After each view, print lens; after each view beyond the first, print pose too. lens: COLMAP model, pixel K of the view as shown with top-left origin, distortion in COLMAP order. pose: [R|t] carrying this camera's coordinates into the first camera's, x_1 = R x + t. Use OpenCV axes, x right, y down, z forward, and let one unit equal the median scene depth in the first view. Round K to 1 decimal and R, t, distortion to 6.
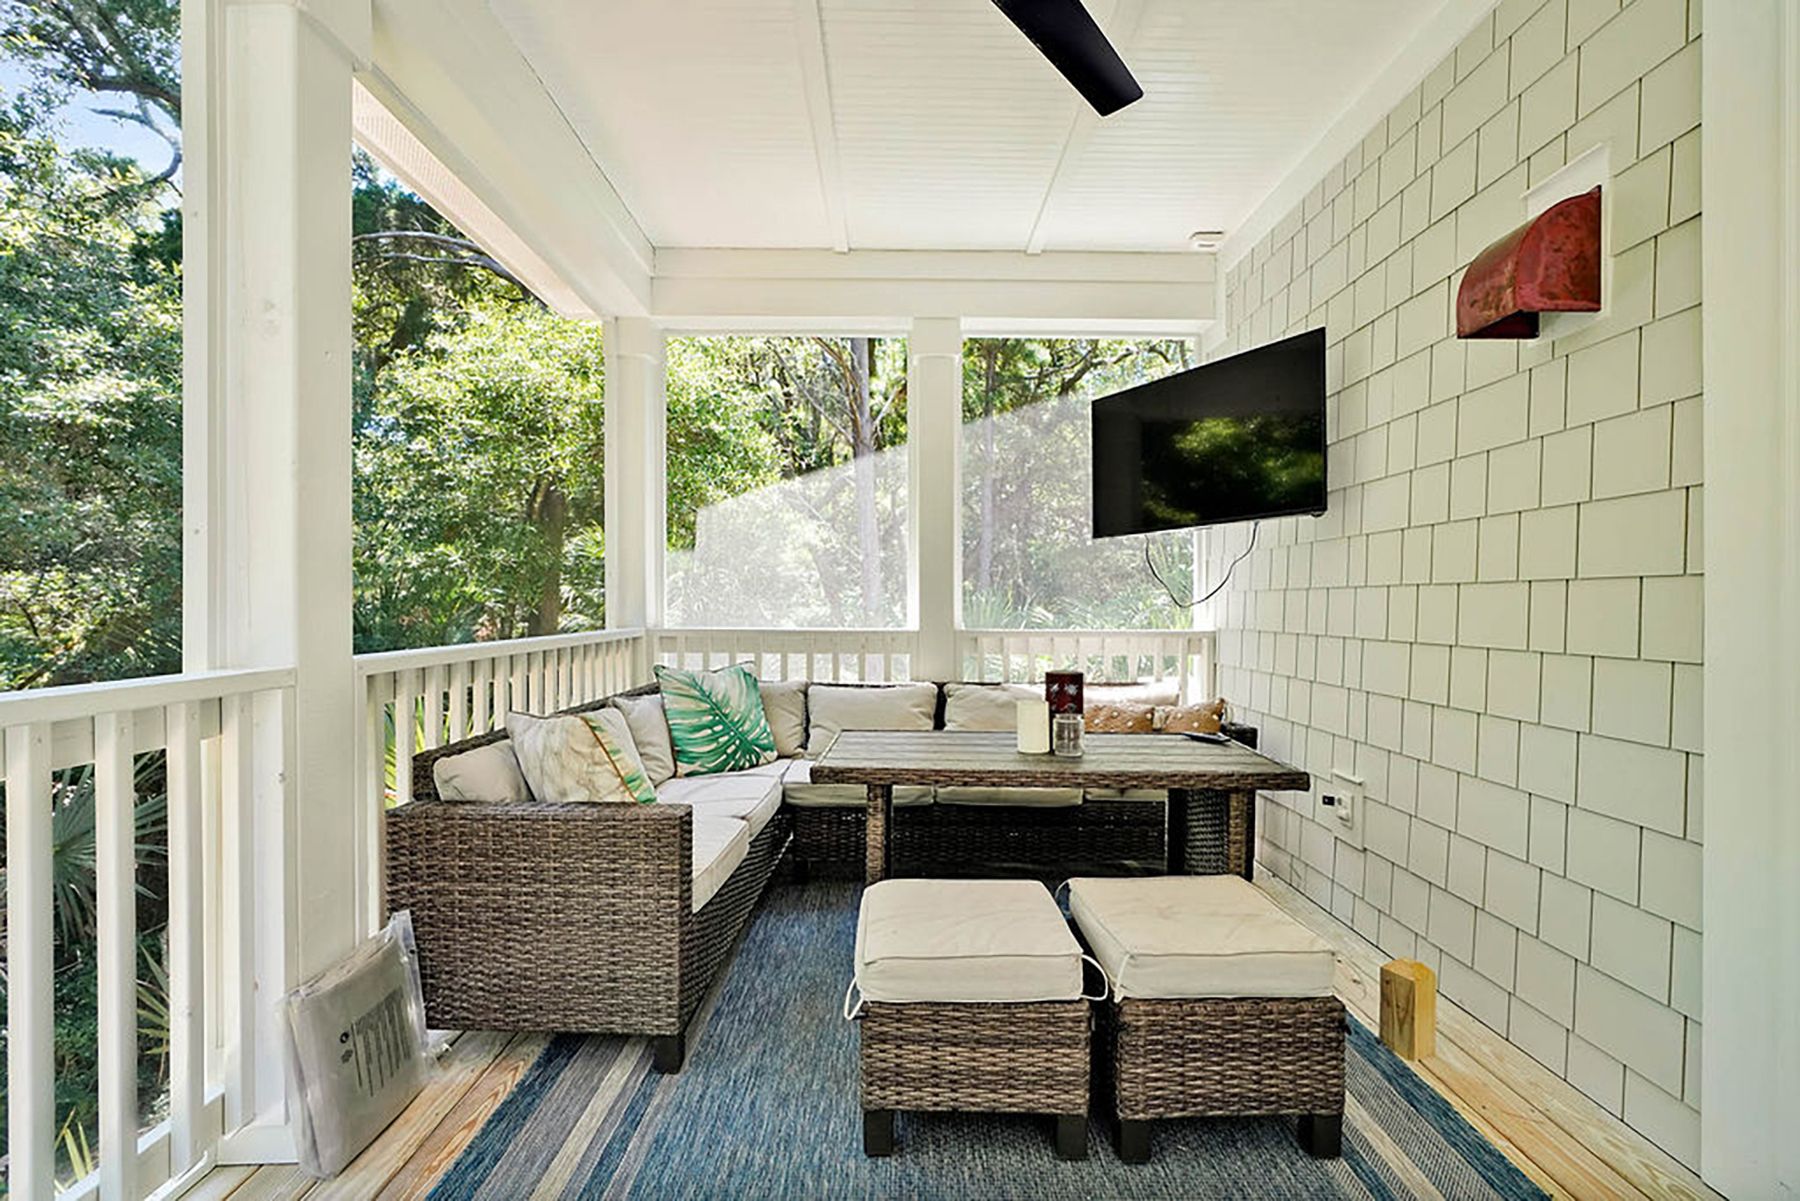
lens RADIAL K [[813.3, 0, 900.0], [0, 813.3, 600.5], [0, 0, 1]] dist [-0.003591, -0.000463]
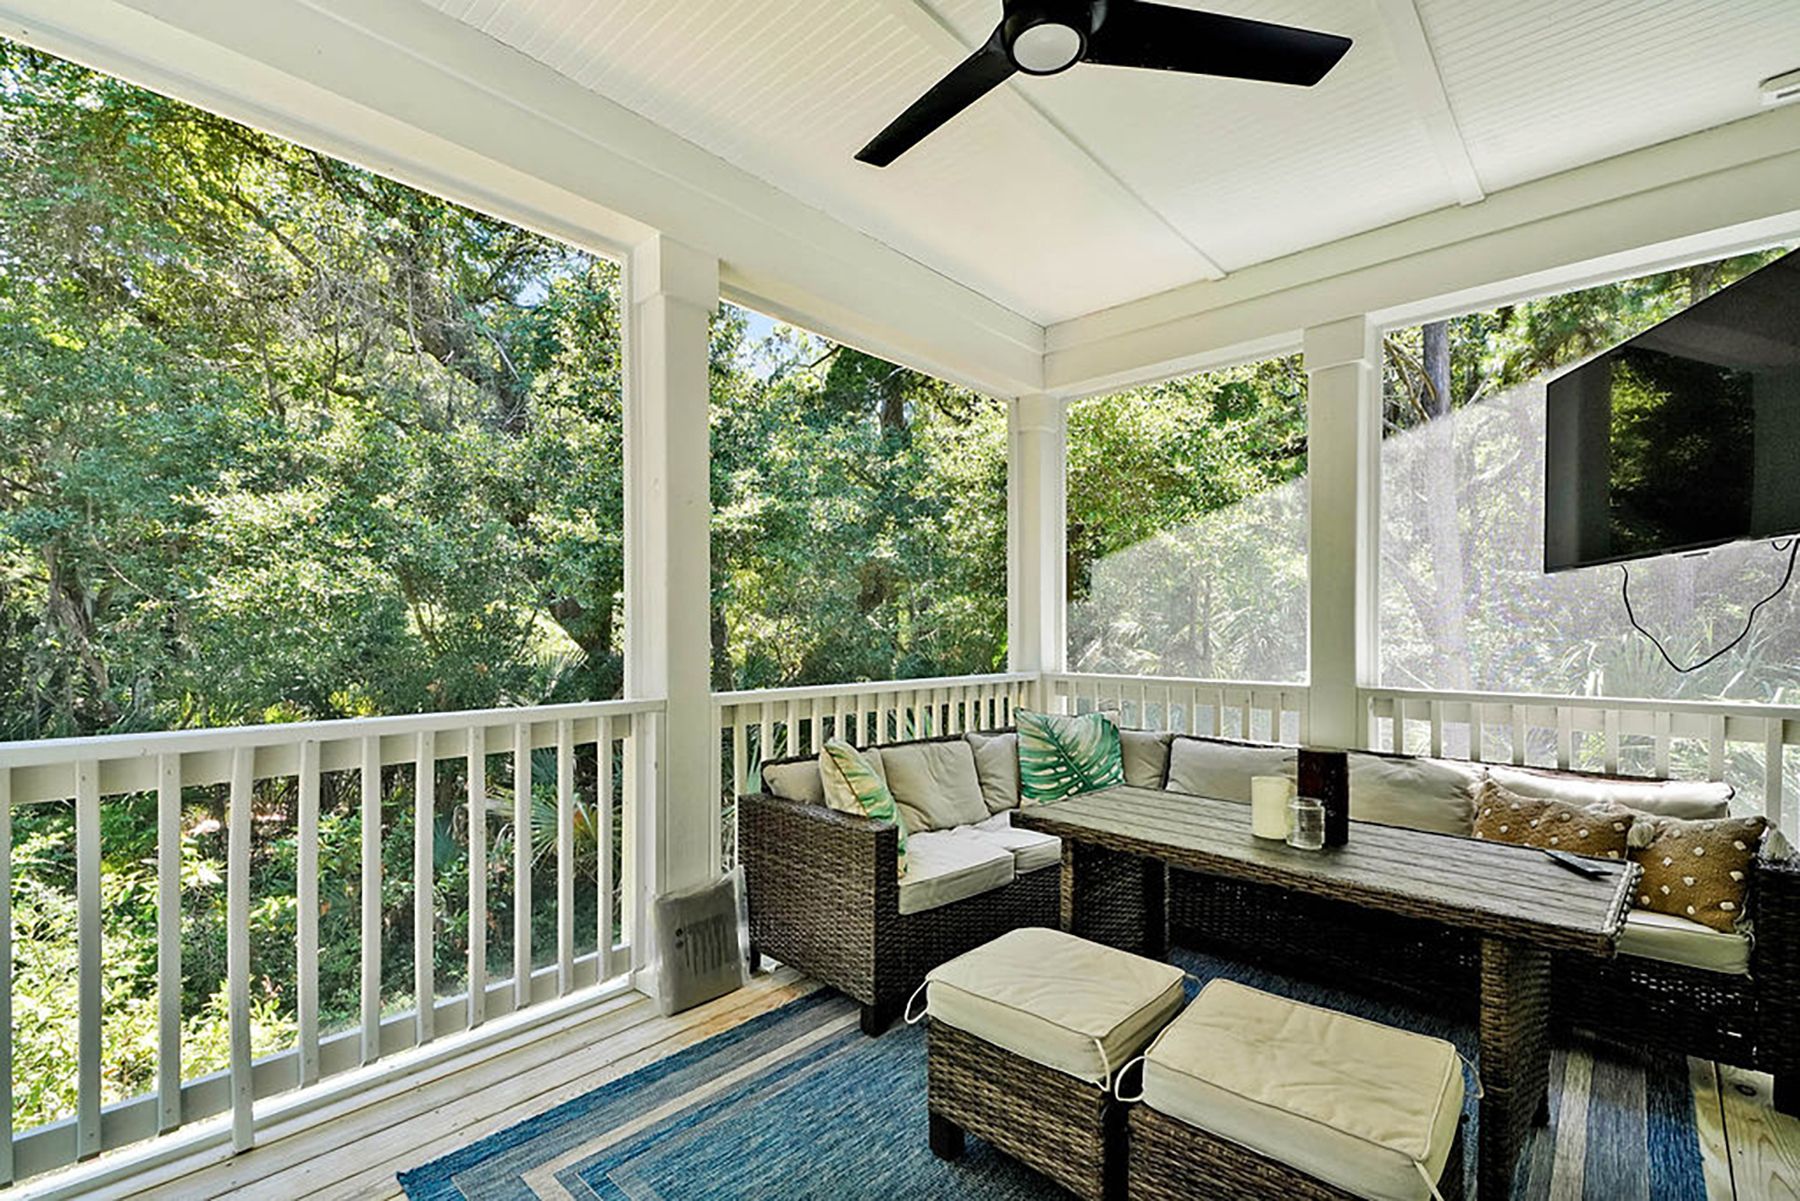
lens RADIAL K [[809.6, 0, 882.8], [0, 809.6, 630.2], [0, 0, 1]] dist [0.028286, -0.000043]
pose [[0.725812, -0.002469, -0.687889, 0.522276], [0.001514, 0.999997, -0.001991, -0.039377], [0.687892, 0.000404, 0.725813, 0.080595]]
